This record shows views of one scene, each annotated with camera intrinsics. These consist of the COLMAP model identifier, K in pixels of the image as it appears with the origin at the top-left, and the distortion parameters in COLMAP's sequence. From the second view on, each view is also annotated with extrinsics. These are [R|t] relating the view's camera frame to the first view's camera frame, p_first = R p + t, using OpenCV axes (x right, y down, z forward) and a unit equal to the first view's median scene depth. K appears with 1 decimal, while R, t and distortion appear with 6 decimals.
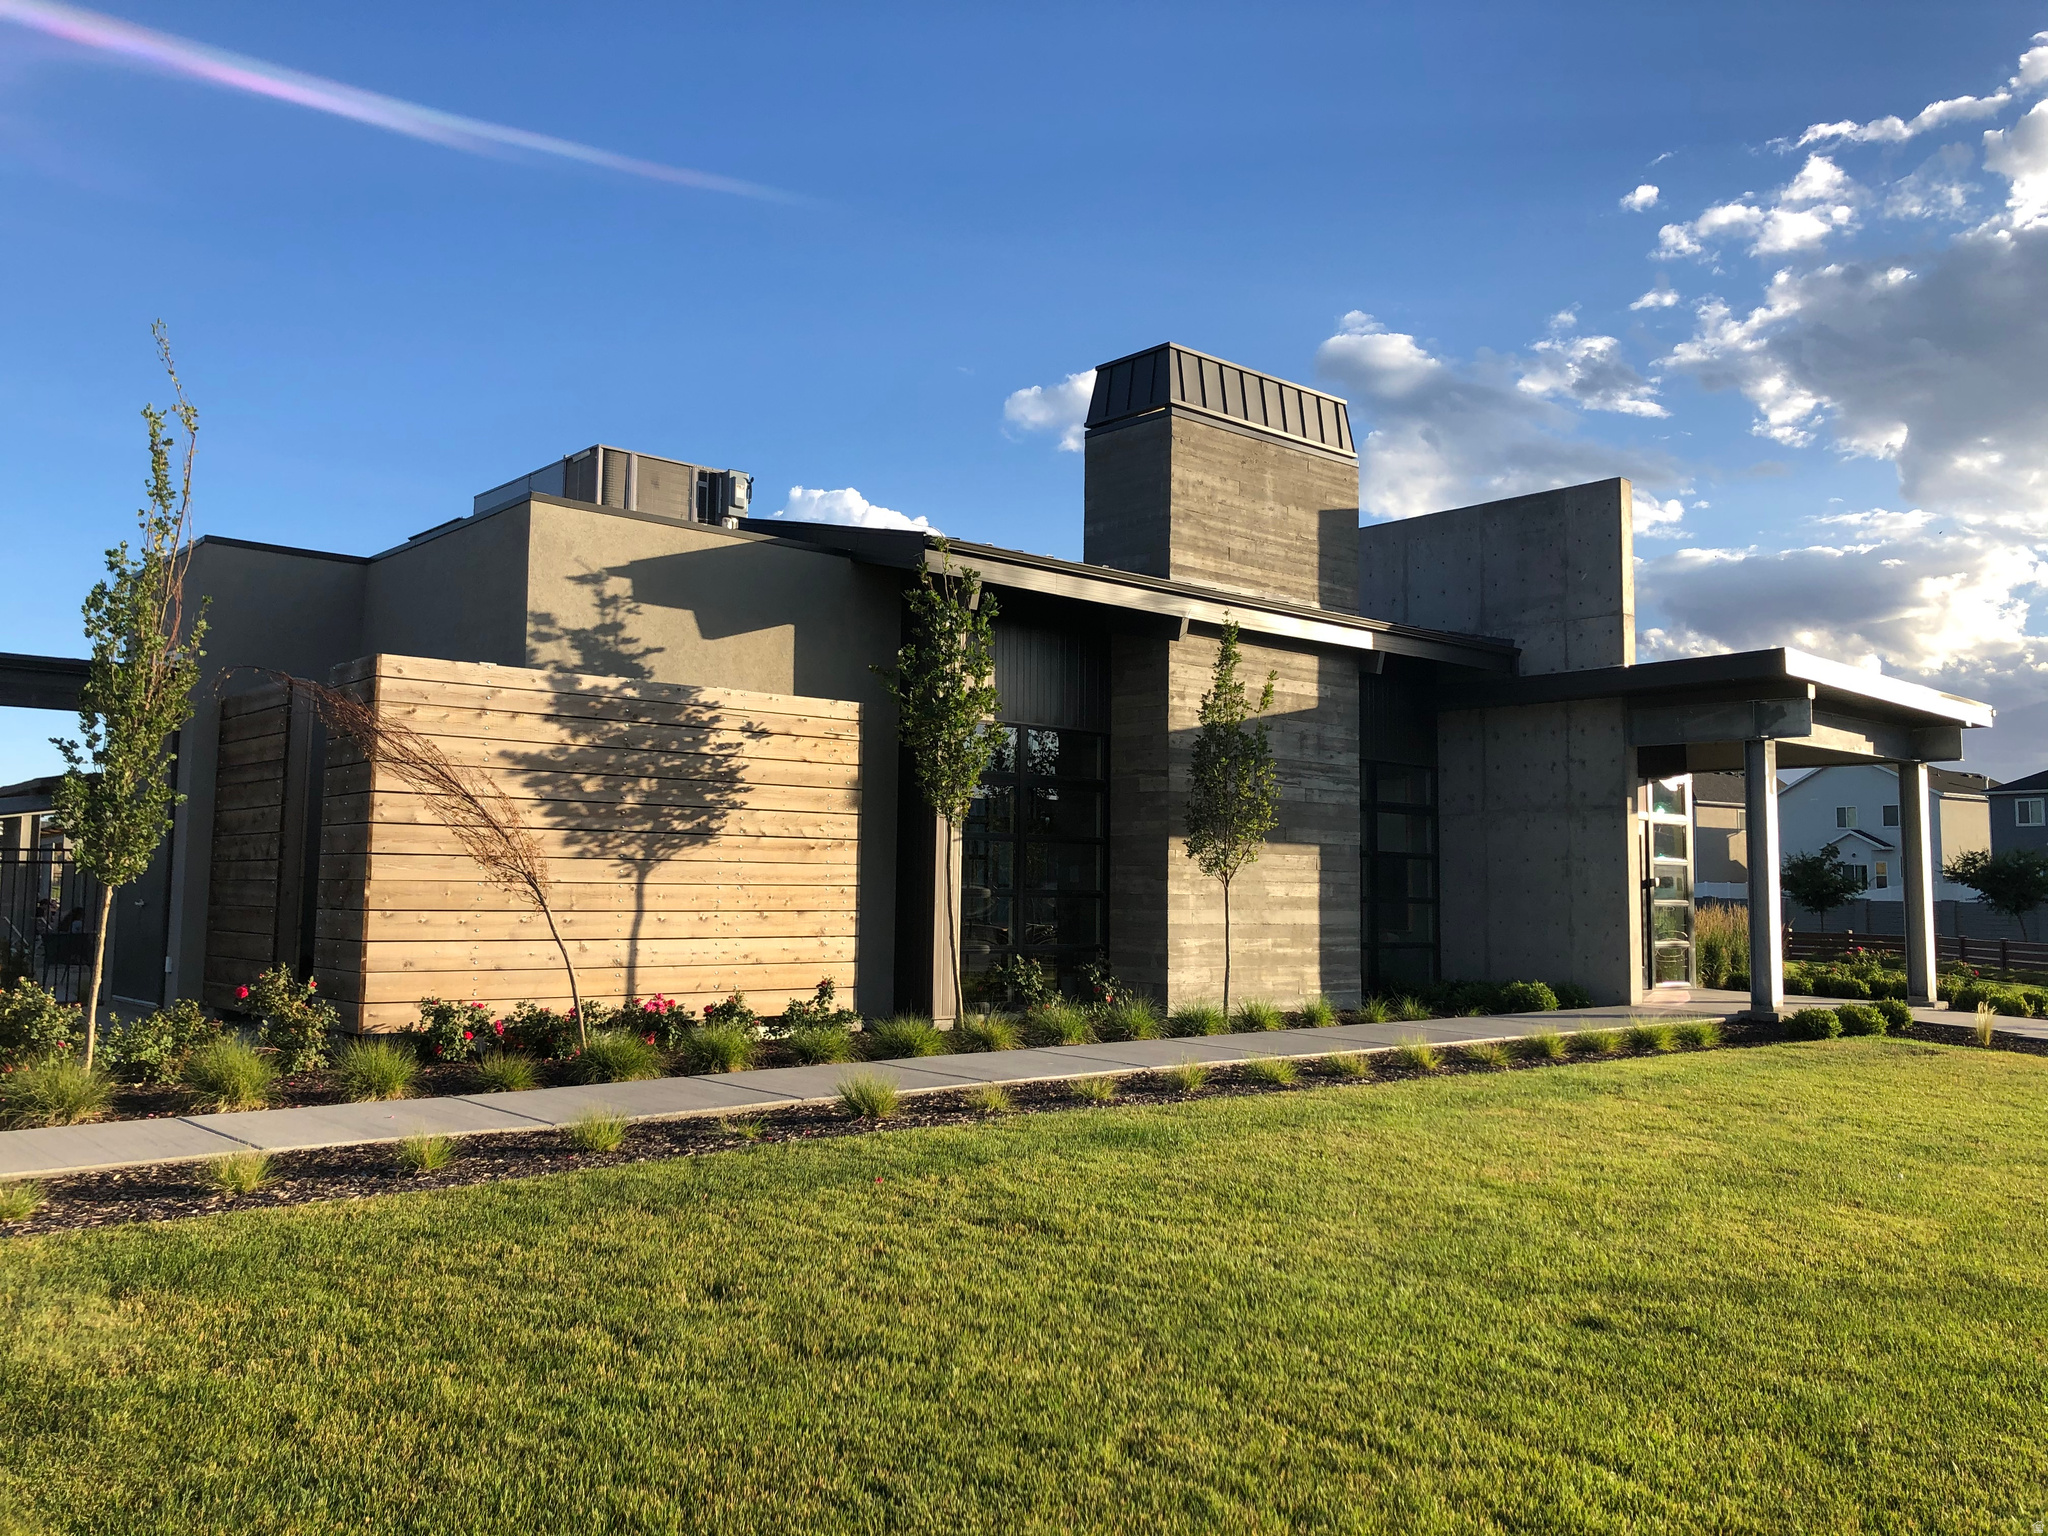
lens RADIAL K [[1658.8, 0, 1024.0], [0, 1658.8, 768.0], [0, 0, 1]] dist [-0.002515, -0.008239]
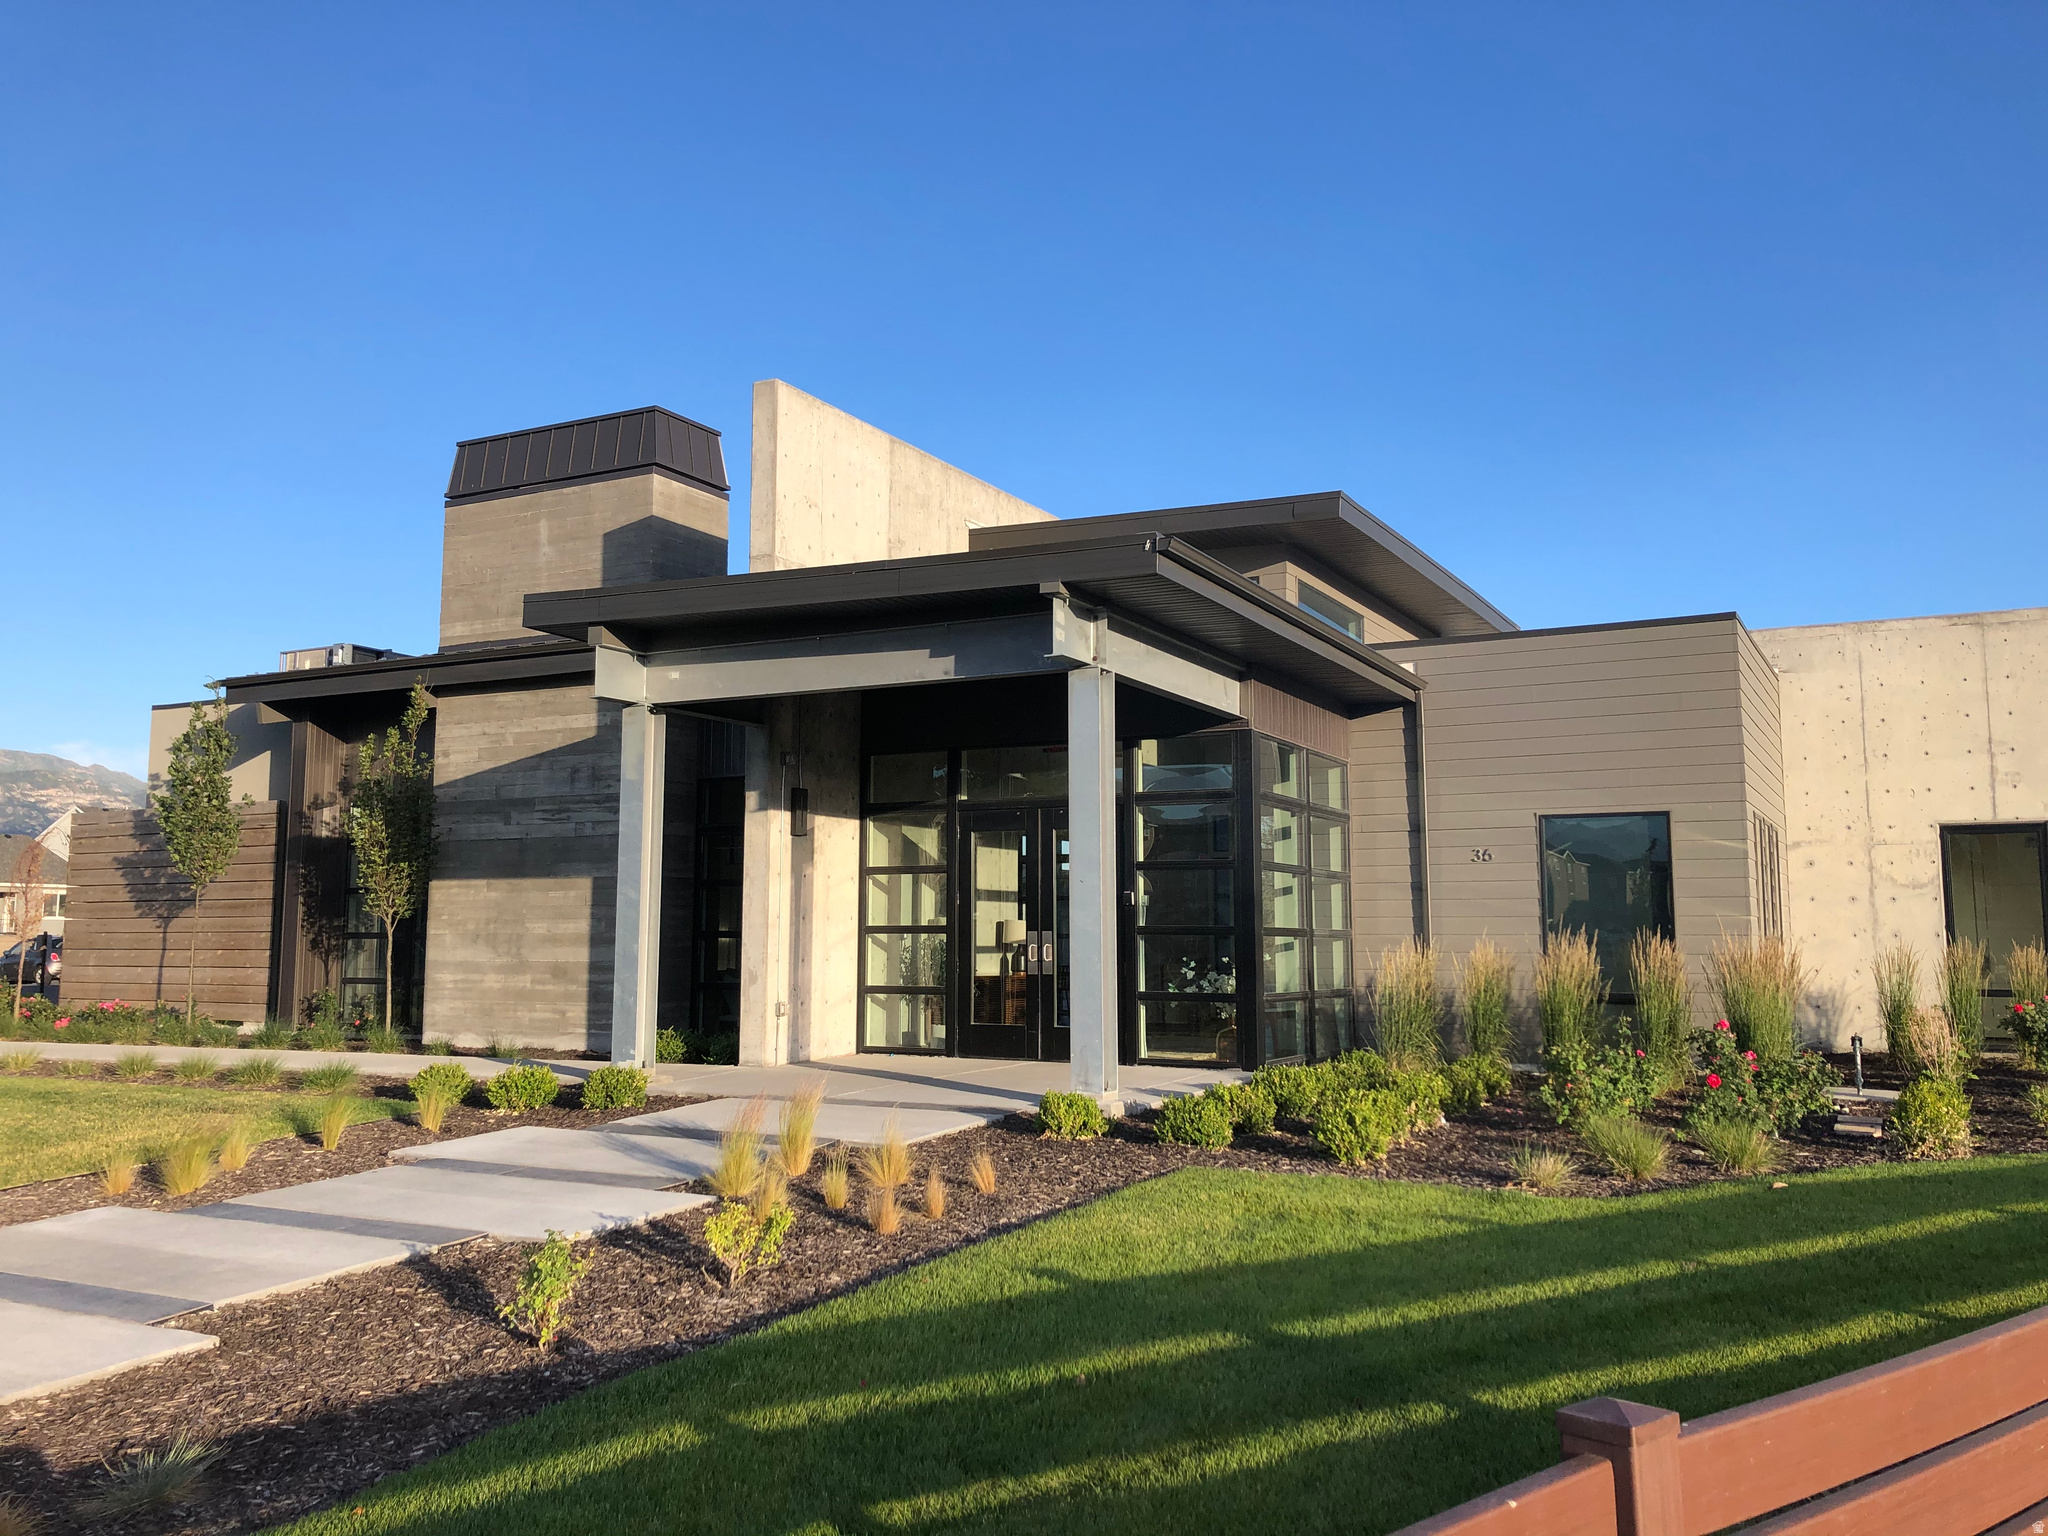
lens RADIAL K [[1658.8, 0, 1024.0], [0, 1658.8, 768.0], [0, 0, 1]] dist [-0.002515, -0.008239]
pose [[0.365149, -0.099325, -0.925635, 1.212209], [0.085229, 0.993683, -0.073006, 0.076579], [0.927040, -0.052233, 0.371308, 0.907225]]
